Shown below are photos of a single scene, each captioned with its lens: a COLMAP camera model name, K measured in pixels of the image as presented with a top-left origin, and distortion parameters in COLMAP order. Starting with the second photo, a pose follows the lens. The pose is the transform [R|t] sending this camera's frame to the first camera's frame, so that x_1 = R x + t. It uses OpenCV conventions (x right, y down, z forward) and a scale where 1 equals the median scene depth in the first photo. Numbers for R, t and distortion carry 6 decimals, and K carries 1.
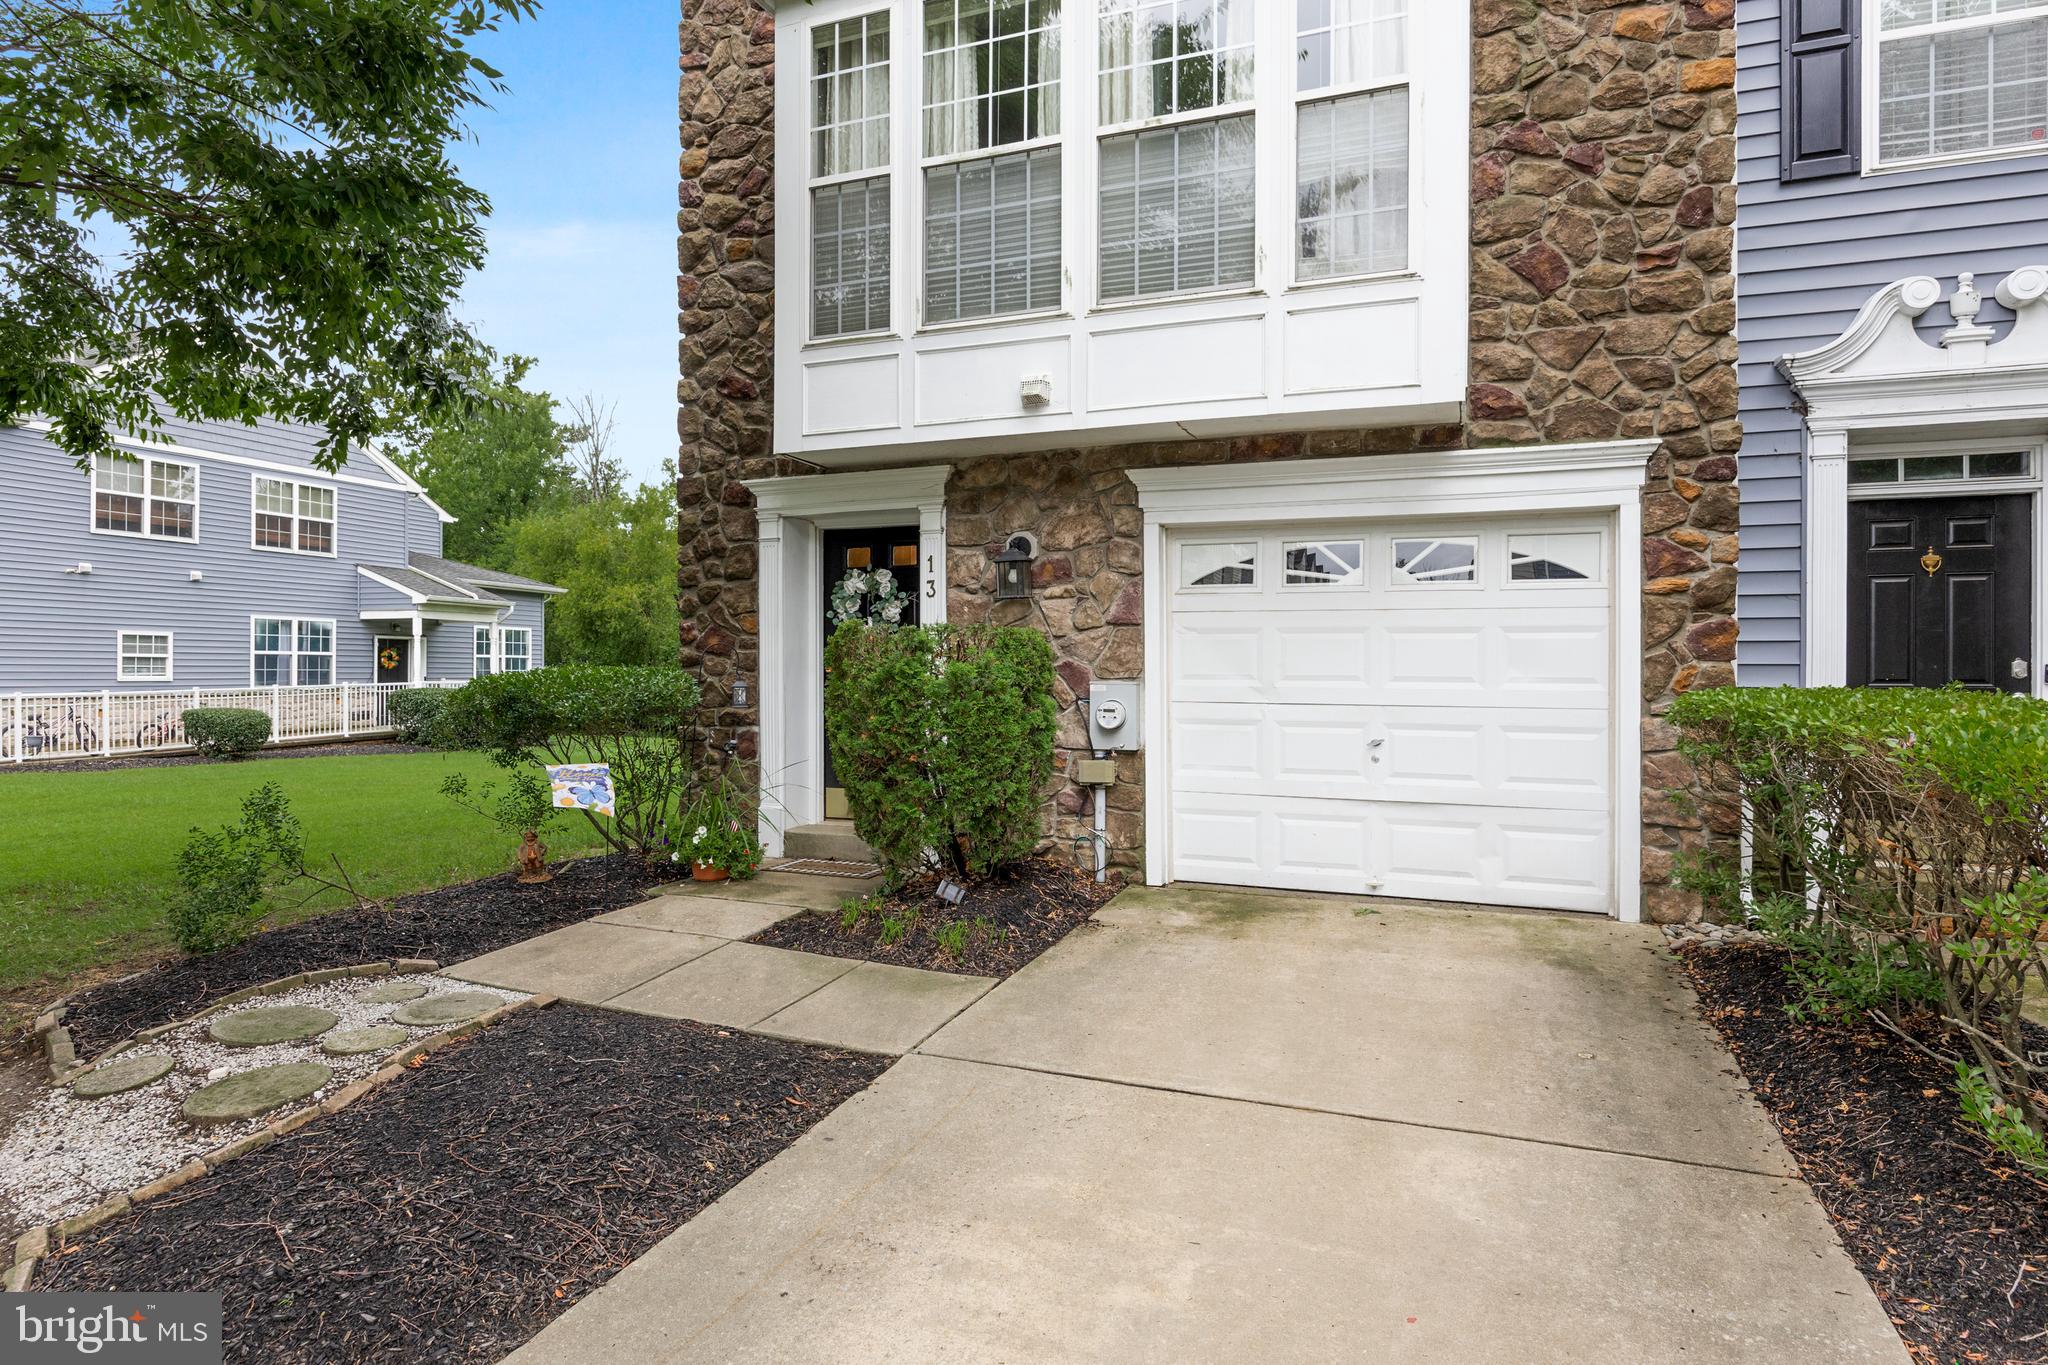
lens RADIAL K [[1152.2, 0, 1031.3], [0, 1152.2, 701.6], [0, 0, 1]] dist [-0.004312, 0.003420]
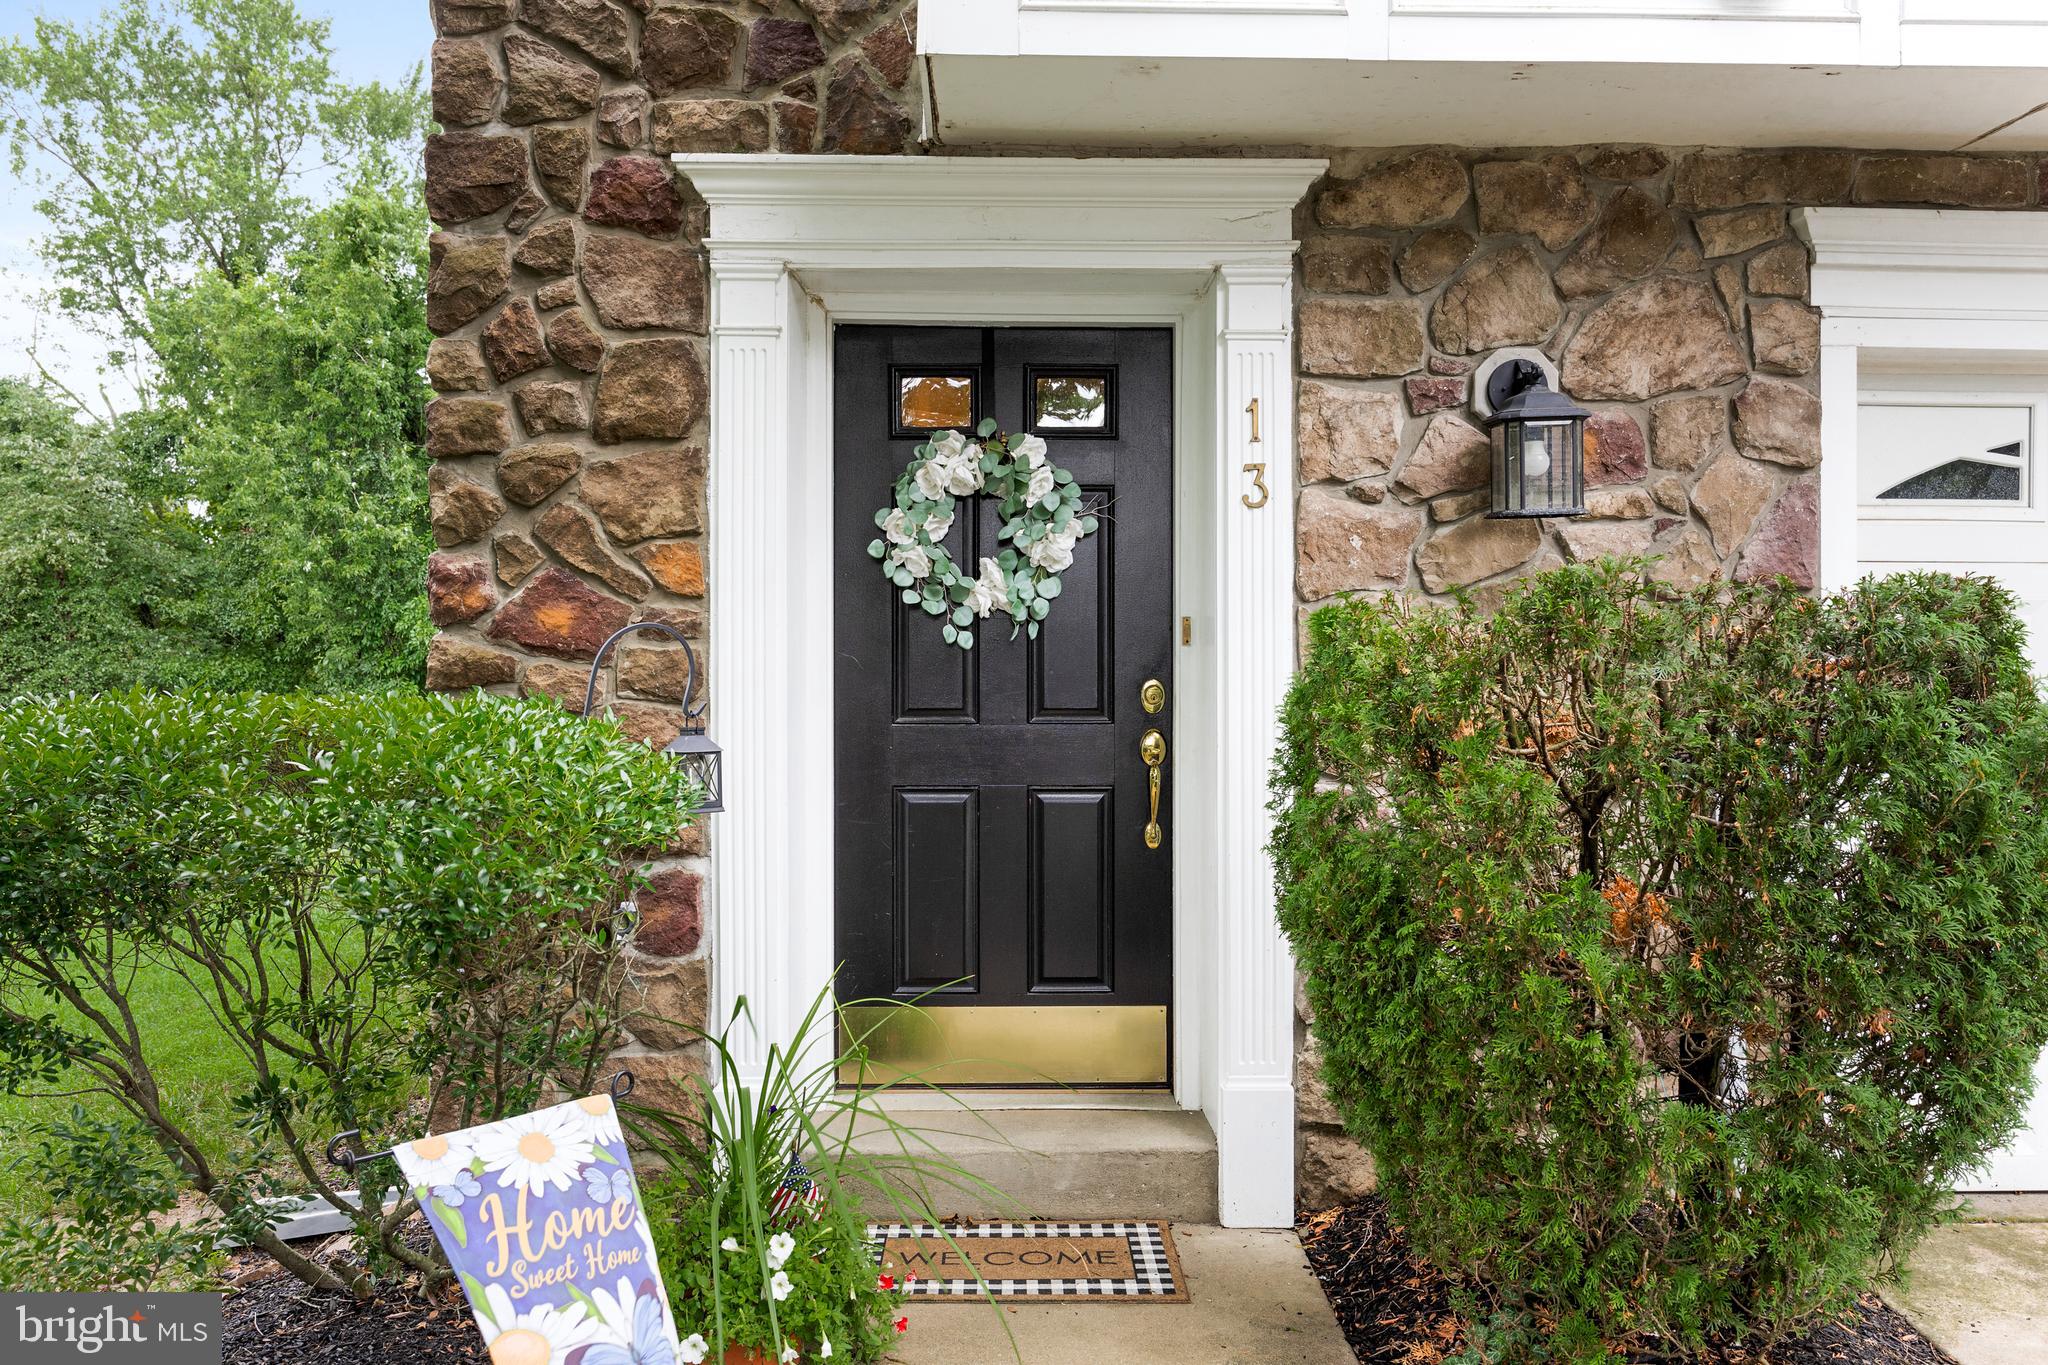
lens RADIAL K [[1614.6, 0, 1028.1], [0, 1614.6, 682.1], [0, 0, 1]] dist [0.002458, 0.002375]
pose [[0.921012, -0.004552, 0.389507, -0.366787], [0.008244, 0.999936, -0.007806, -0.030342], [-0.389446, 0.010401, 0.920990, 0.548813]]
